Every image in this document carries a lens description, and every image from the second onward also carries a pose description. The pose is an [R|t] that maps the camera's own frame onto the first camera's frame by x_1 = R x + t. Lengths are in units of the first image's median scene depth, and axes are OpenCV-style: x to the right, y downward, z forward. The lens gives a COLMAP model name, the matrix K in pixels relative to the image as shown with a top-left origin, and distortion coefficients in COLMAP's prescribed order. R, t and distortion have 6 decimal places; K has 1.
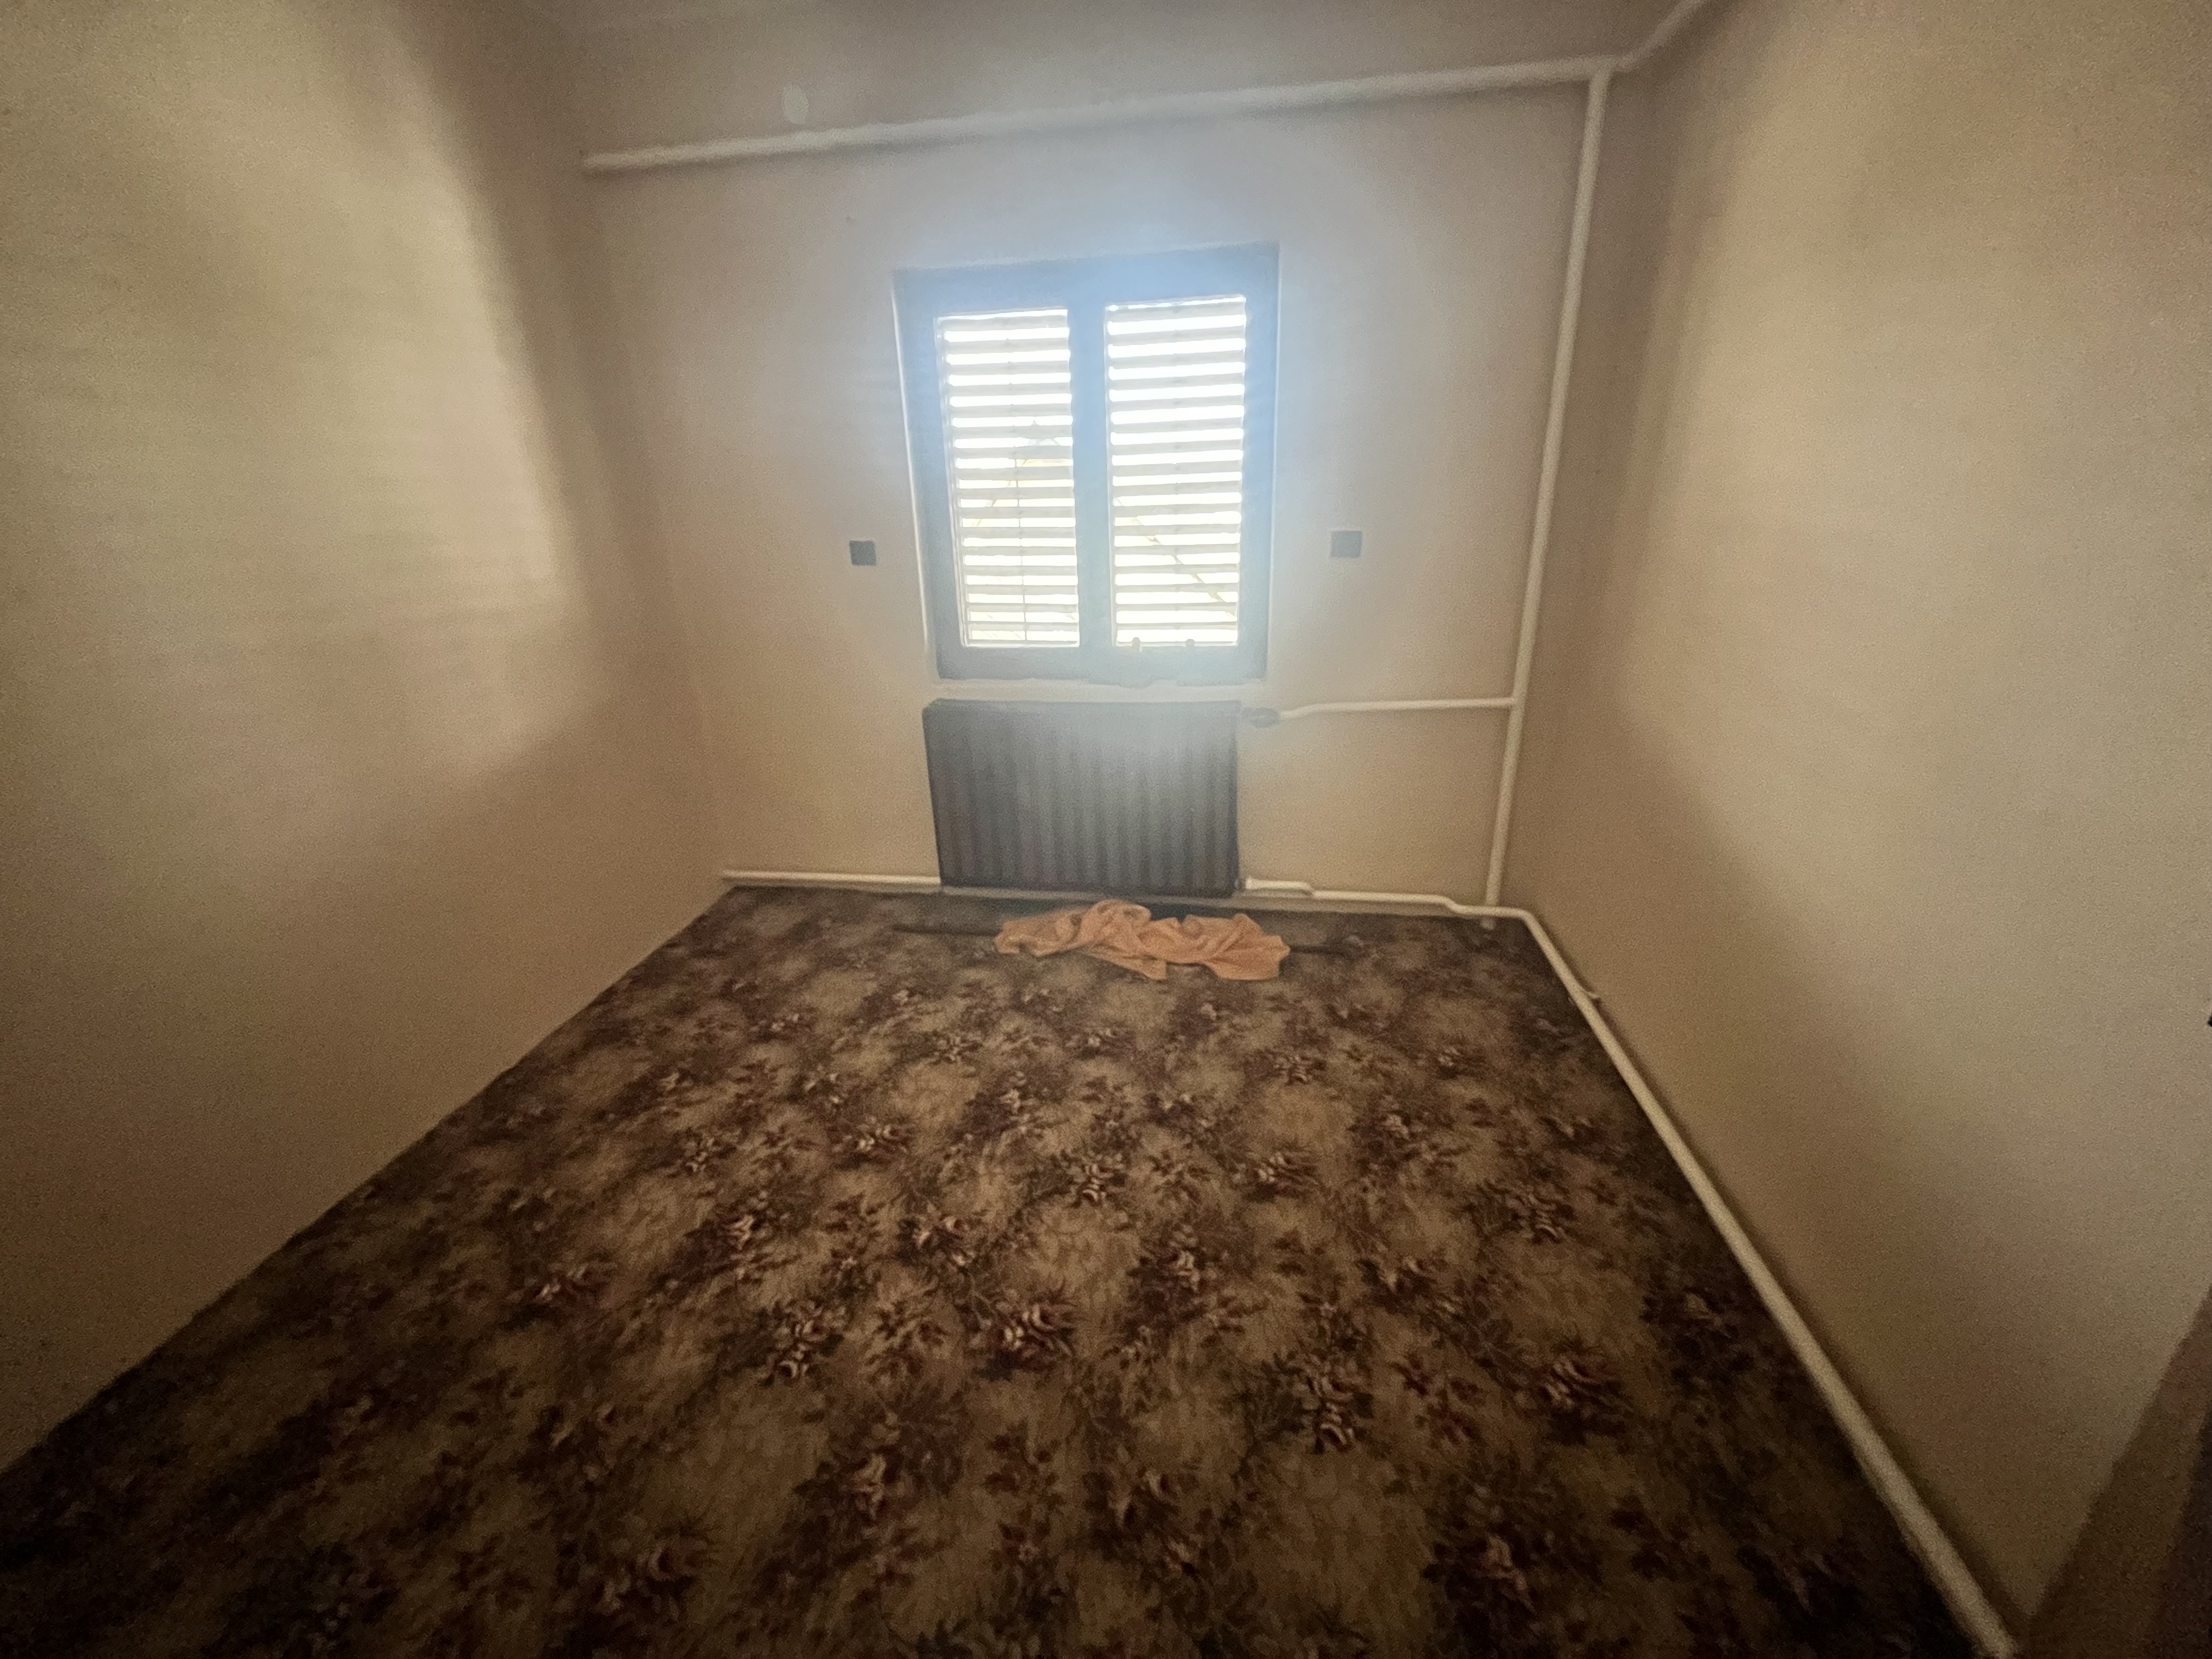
lens RADIAL K [[885.9, 0, 1097.5], [0, 885.9, 825.1], [0, 0, 1]] dist [-0.003005, 0.000049]
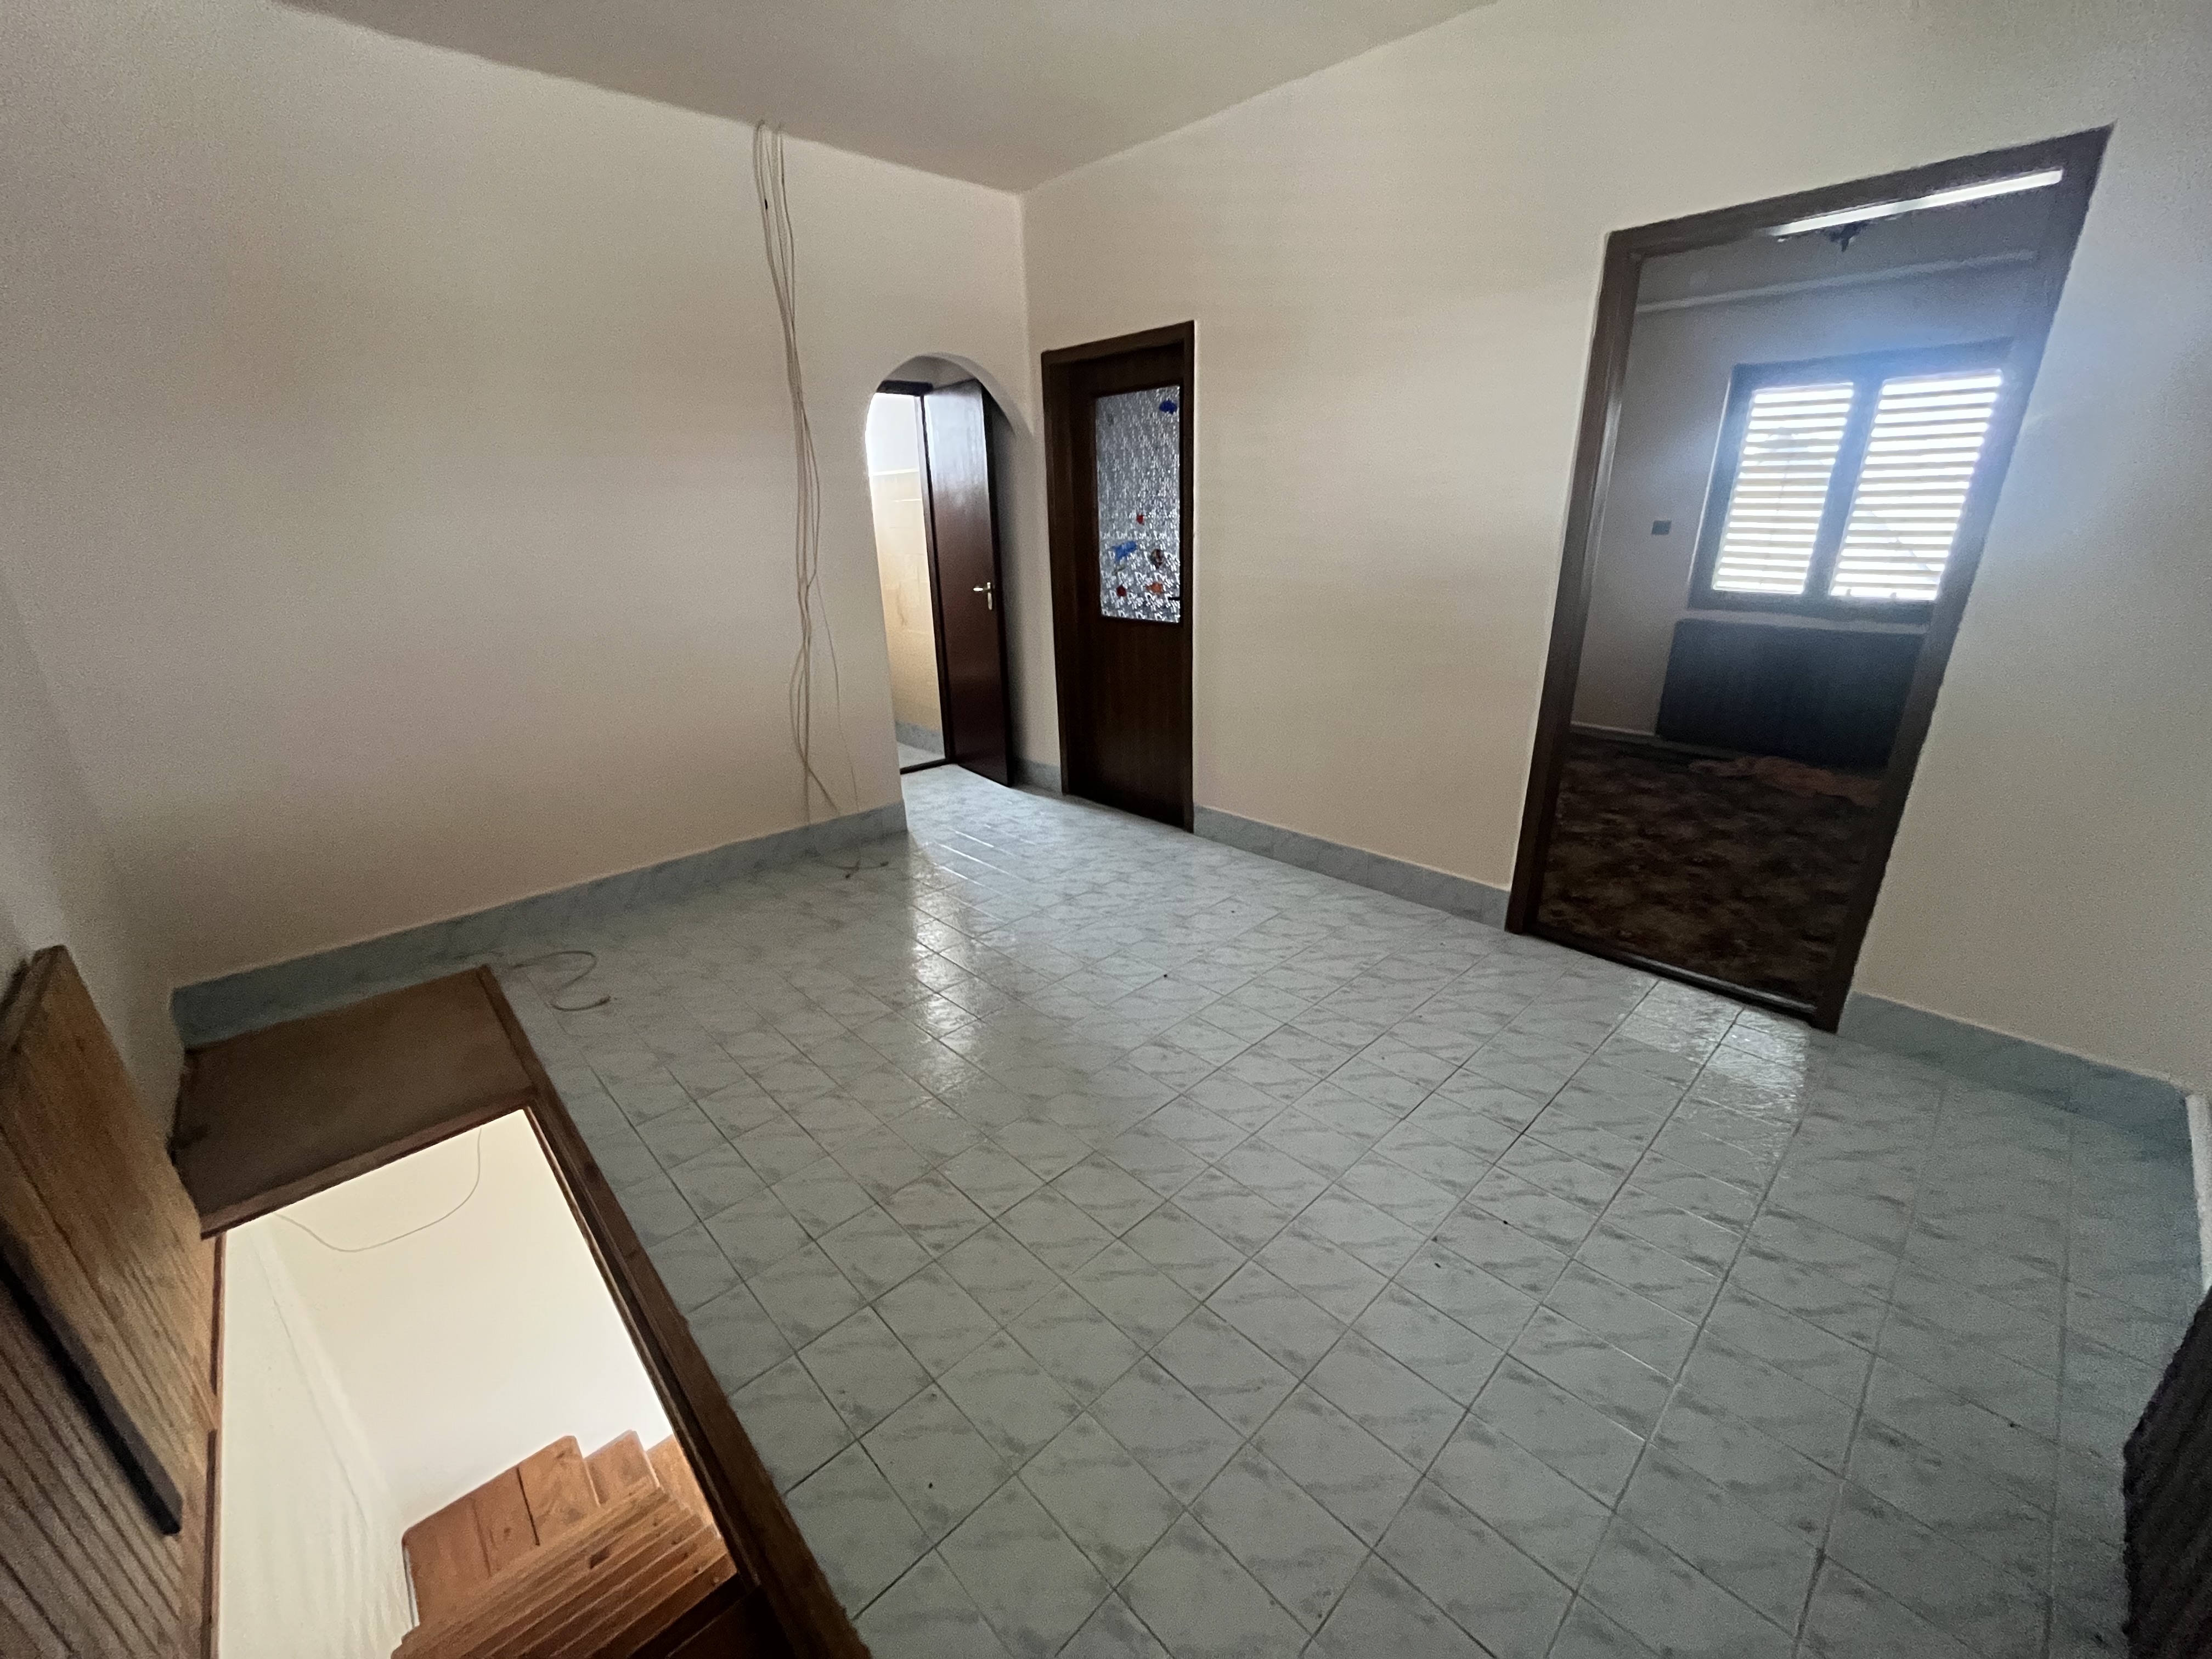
lens RADIAL K [[885.9, 0, 1107.2], [0, 885.9, 819.4], [0, 0, 1]] dist [-0.003005, 0.000049]
pose [[0.791302, 0.227987, -0.567330, -0.015095], [-0.224635, 0.971392, 0.077046, 0.354397], [0.568665, 0.066476, 0.819878, -0.988421]]
